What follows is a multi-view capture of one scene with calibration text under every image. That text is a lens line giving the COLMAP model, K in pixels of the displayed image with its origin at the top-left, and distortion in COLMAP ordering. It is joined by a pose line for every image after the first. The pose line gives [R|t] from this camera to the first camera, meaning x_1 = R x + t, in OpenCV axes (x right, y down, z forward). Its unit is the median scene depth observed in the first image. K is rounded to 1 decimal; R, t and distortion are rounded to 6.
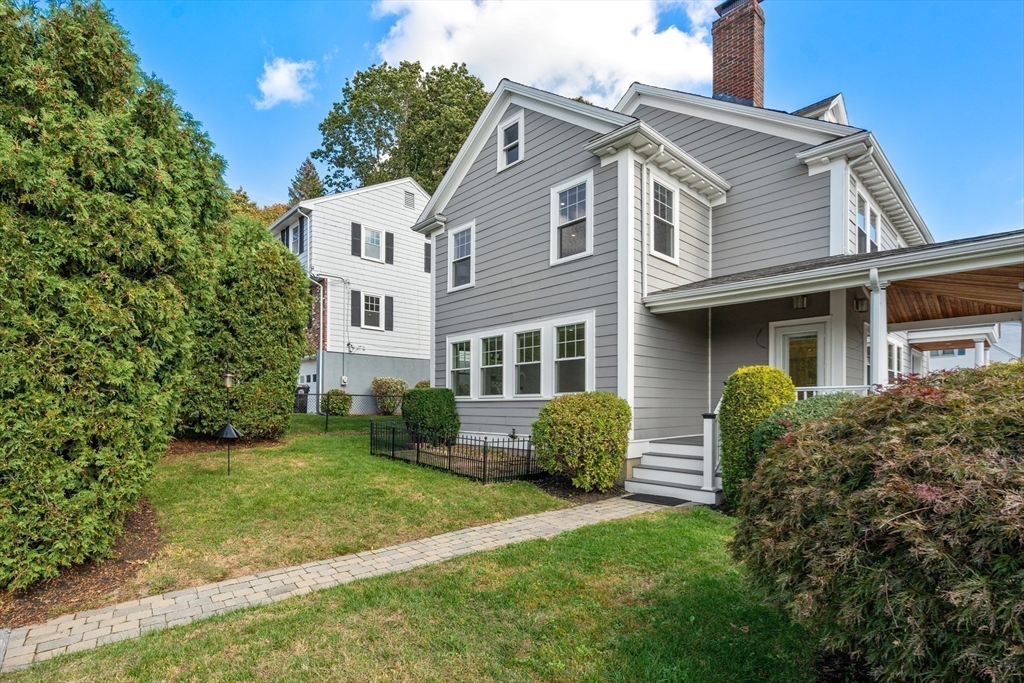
lens RADIAL K [[493.6, 0, 512.0], [0, 493.6, 341.5], [0, 0, 1]] dist [-0.003351, -0.000386]
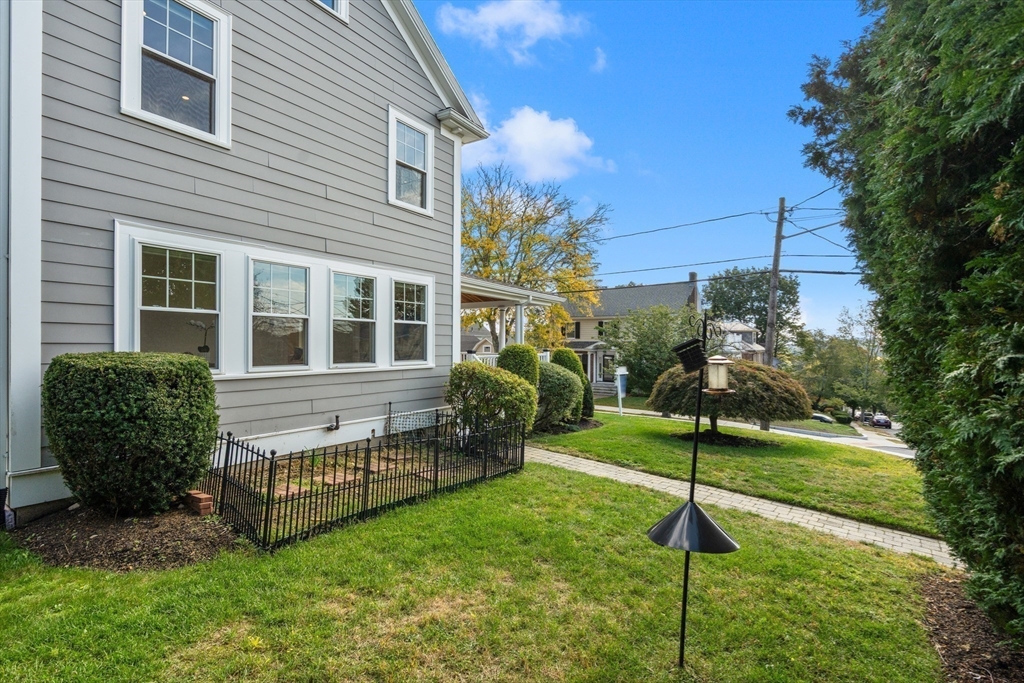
lens RADIAL K [[470.9, 0, 512.0], [0, 470.9, 341.5], [0, 0, 1]] dist [-0.001284, 0.000145]
pose [[-0.209247, 0.051795, 0.976490, -0.635291], [-0.083872, 0.993966, -0.070695, 0.098343], [-0.974259, -0.096692, -0.203641, 0.857387]]
